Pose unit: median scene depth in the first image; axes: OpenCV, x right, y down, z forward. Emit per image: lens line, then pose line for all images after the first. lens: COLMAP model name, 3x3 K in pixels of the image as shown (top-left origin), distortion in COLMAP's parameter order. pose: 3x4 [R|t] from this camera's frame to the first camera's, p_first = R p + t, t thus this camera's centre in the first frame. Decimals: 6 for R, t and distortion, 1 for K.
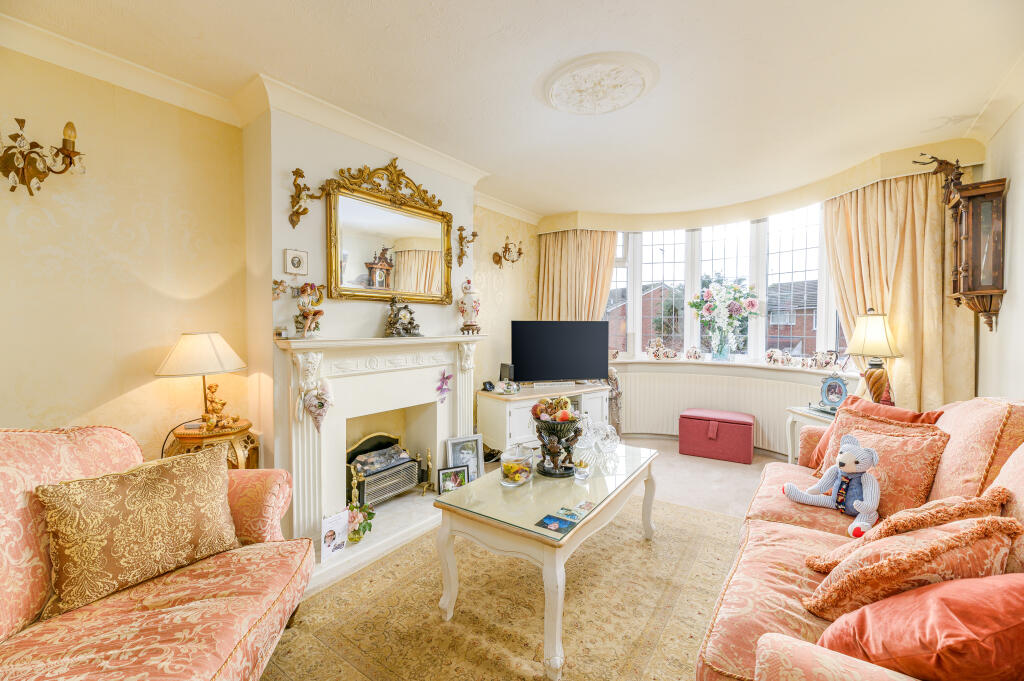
lens RADIAL K [[415.9, 0, 512.0], [0, 415.9, 340.5], [0, 0, 1]] dist [0.001439, 0.000073]
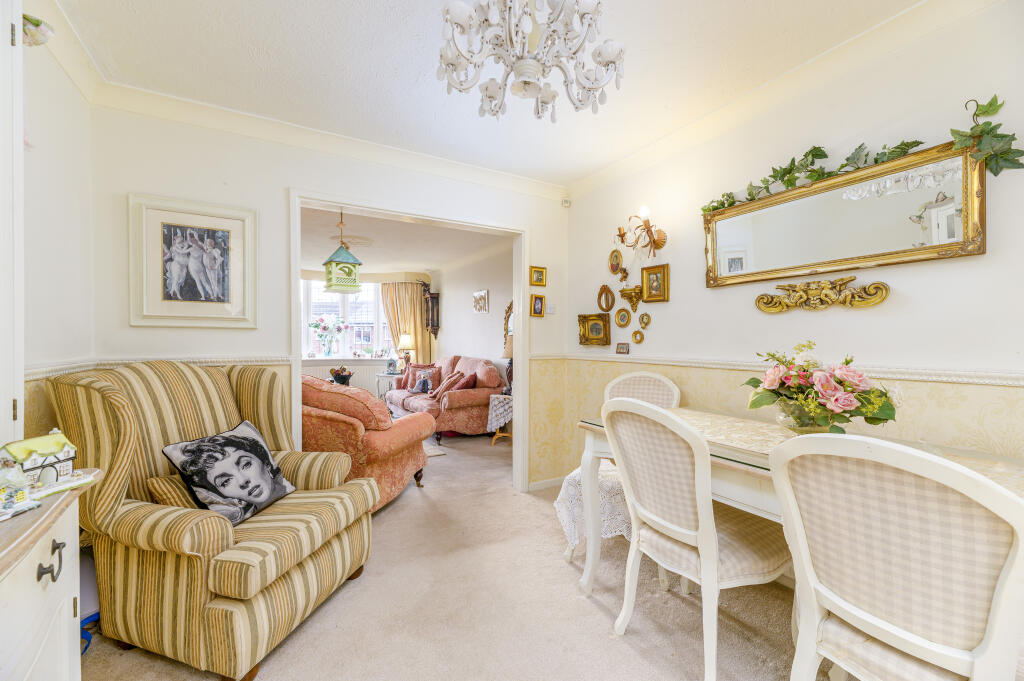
lens RADIAL K [[415.9, 0, 512.0], [0, 415.9, 340.5], [0, 0, 1]] dist [0.001439, 0.000073]
pose [[0.390463, 0.003535, 0.920612, -1.418304], [0.027898, 0.999488, -0.015671, 0.042754], [-0.920196, 0.031802, 0.390164, -0.701774]]
